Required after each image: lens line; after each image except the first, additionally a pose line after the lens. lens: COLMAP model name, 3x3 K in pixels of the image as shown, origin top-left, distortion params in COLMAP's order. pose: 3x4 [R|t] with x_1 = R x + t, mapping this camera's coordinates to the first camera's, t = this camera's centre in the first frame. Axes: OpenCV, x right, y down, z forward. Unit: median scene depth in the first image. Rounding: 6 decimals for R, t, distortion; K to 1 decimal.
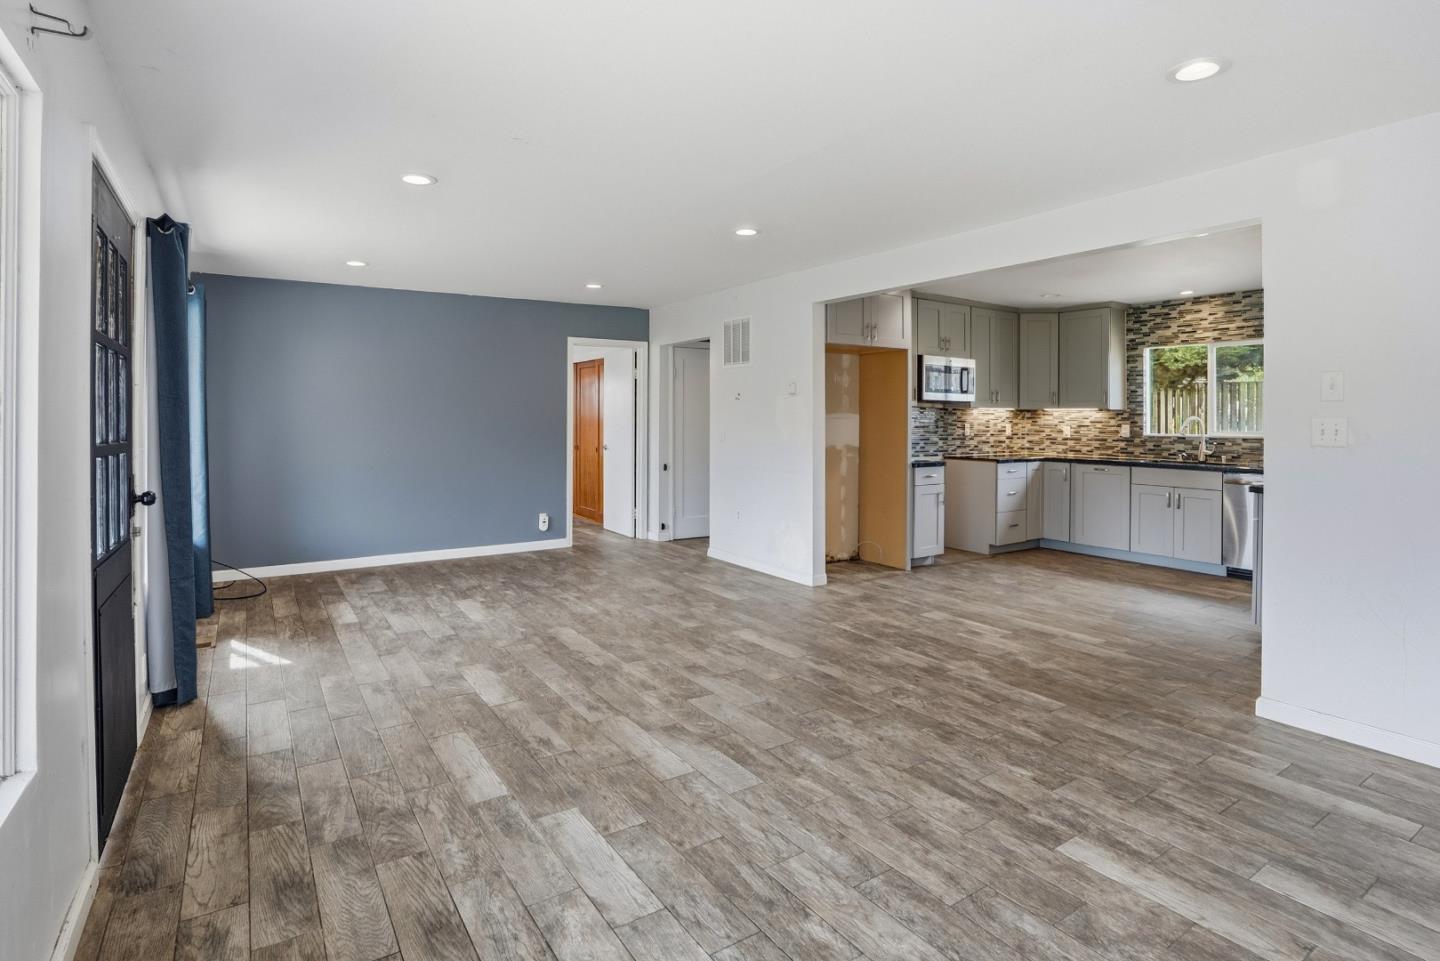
lens RADIAL K [[719.5, 0, 706.3], [0, 719.5, 426.4], [0, 0, 1]] dist [-0.047891, 0.013733]
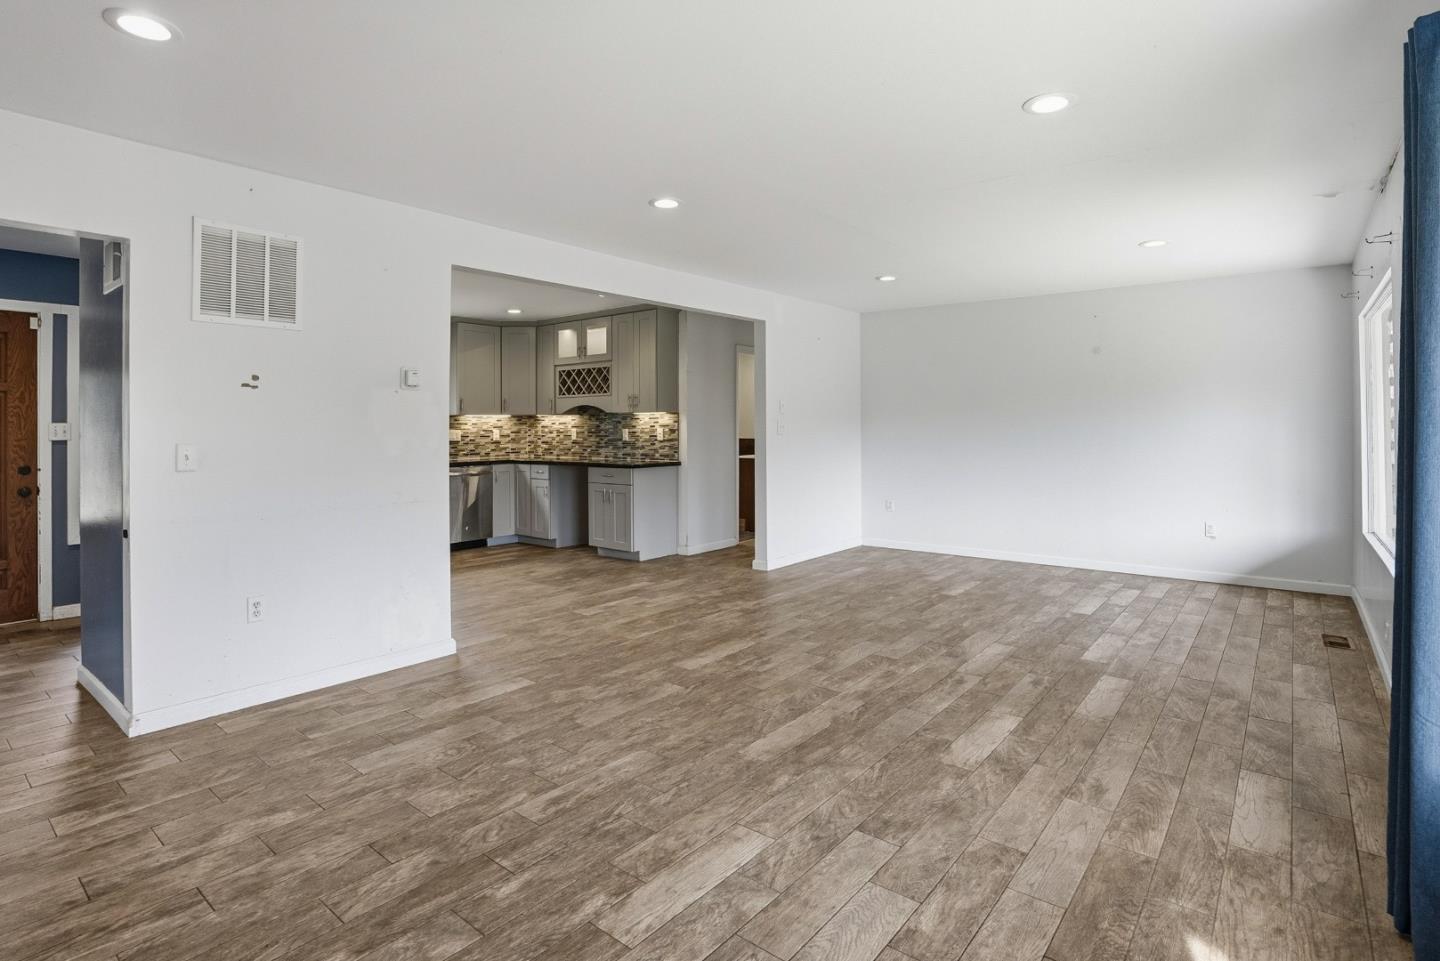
lens RADIAL K [[719.5, 0, 723.5], [0, 719.5, 428.1], [0, 0, 1]] dist [-0.047891, 0.013733]
pose [[-0.304097, -0.005321, 0.952626, -0.529144], [0.014620, 0.999841, 0.010252, -0.007932], [-0.952529, 0.017045, -0.303970, 0.808155]]
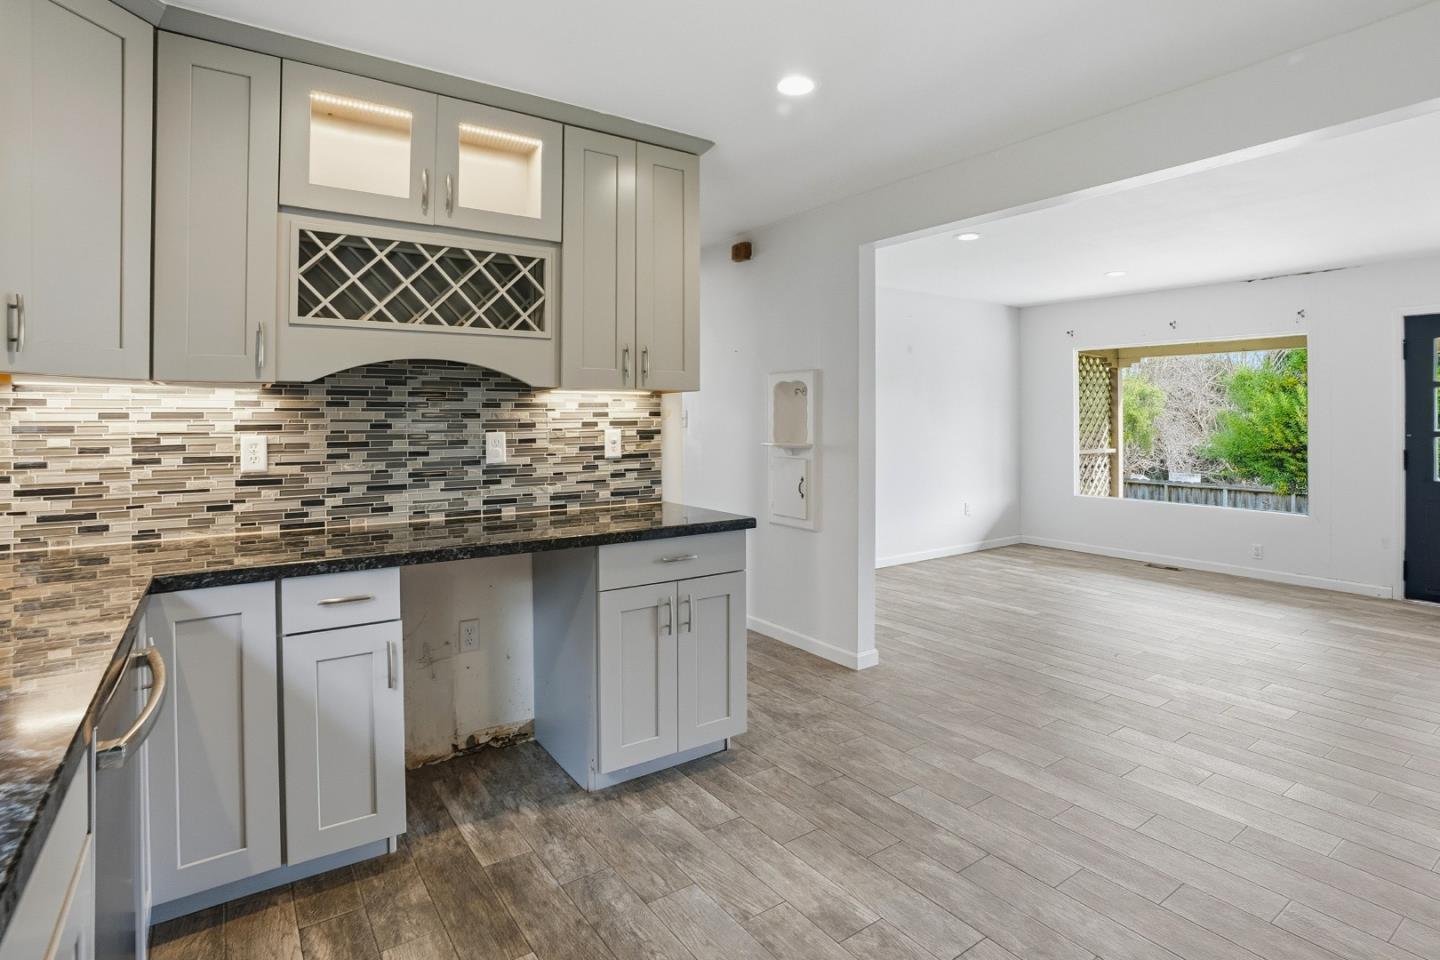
lens RADIAL K [[719.5, 0, 725.9], [0, 719.5, 416.0], [0, 0, 1]] dist [-0.047891, 0.013733]
pose [[-0.999955, -0.003606, -0.008721, 0.474505], [-0.003675, 0.999962, 0.007866, -0.010622], [0.008693, 0.007898, -0.999931, 1.033366]]
